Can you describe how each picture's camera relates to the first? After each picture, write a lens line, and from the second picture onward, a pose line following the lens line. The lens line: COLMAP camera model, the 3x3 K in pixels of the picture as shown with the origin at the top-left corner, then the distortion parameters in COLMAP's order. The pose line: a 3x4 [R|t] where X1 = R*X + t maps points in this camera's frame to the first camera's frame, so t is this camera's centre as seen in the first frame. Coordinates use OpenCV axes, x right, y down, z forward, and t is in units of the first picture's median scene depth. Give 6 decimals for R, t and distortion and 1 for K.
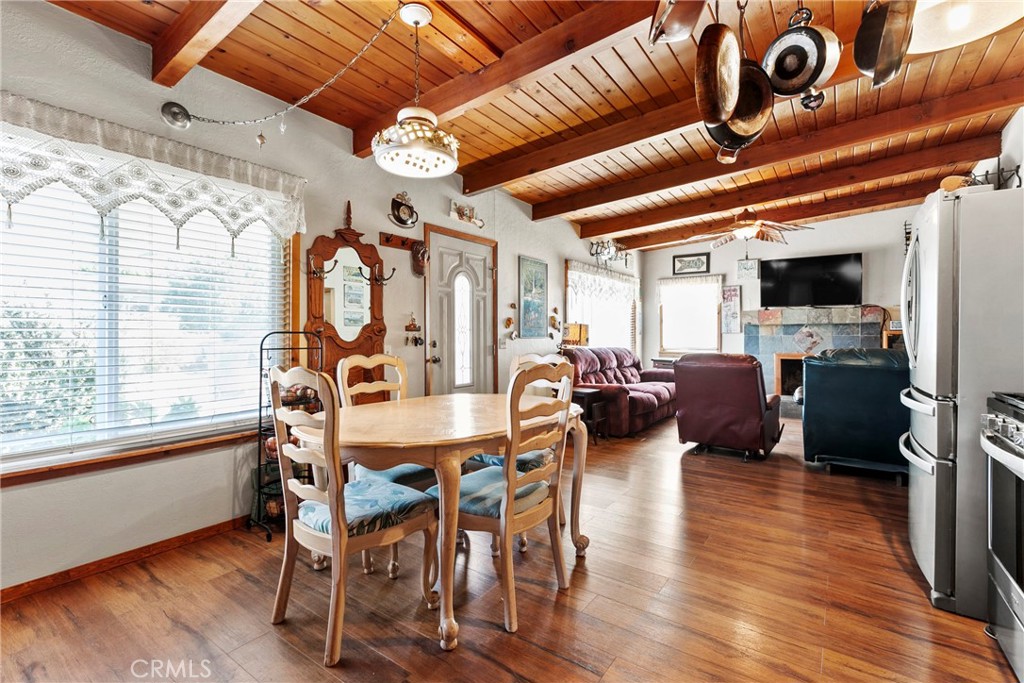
lens RADIAL K [[467.3, 0, 511.7], [0, 467.3, 330.2], [0, 0, 1]] dist [0.021531, 0.000035]
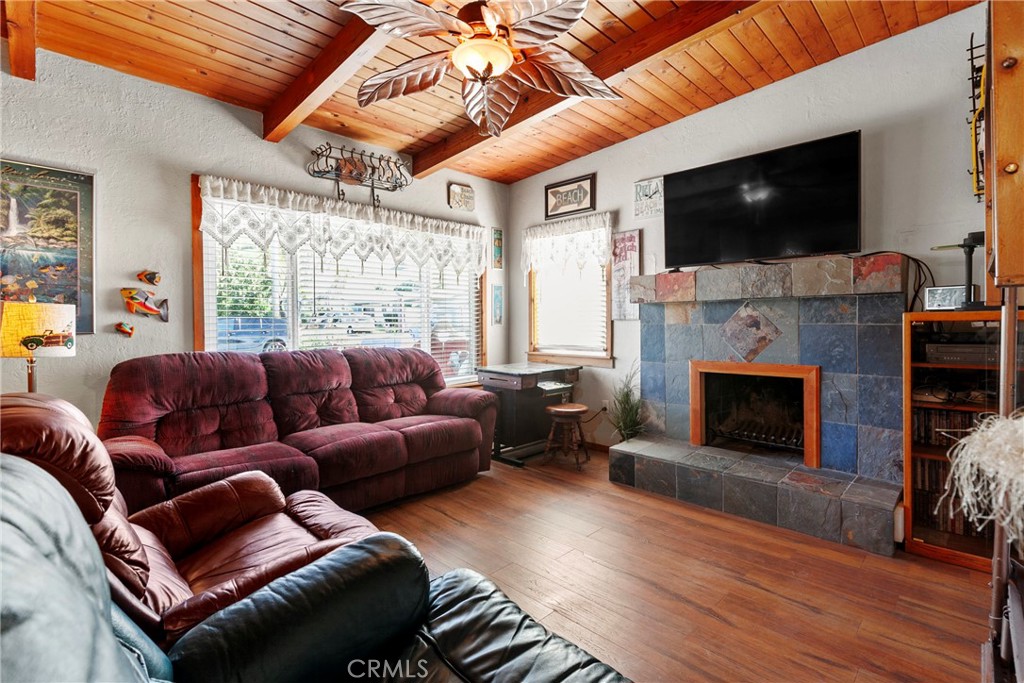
lens RADIAL K [[472.8, 0, 515.2], [0, 472.8, 321.2], [0, 0, 1]] dist [0.000220, 0.000055]
pose [[0.987822, -0.006998, -0.155428, 0.453069], [0.008320, 0.999934, 0.007861, 0.002441], [0.155363, -0.009059, 0.987816, 0.480094]]
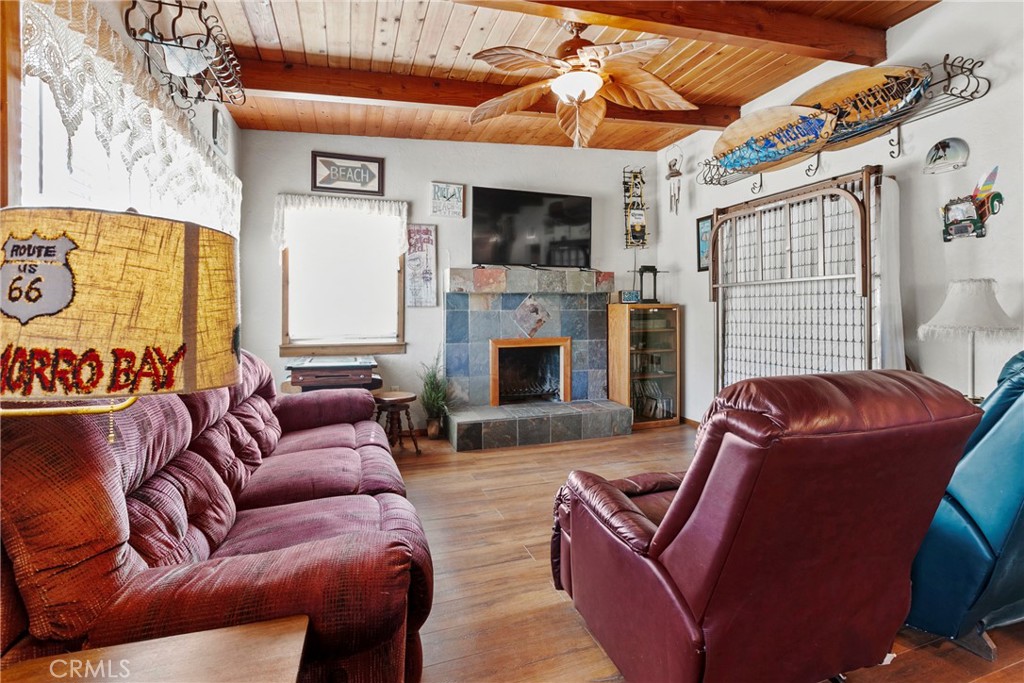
lens RADIAL K [[478.6, 0, 516.8], [0, 478.6, 304.6], [0, 0, 1]] dist [0.000374, 0.000002]
pose [[0.575612, 0.007442, 0.817689, 0.063764], [-0.003616, 0.999972, -0.006556, 0.007097], [-0.817715, 0.000816, 0.575623, 0.607185]]
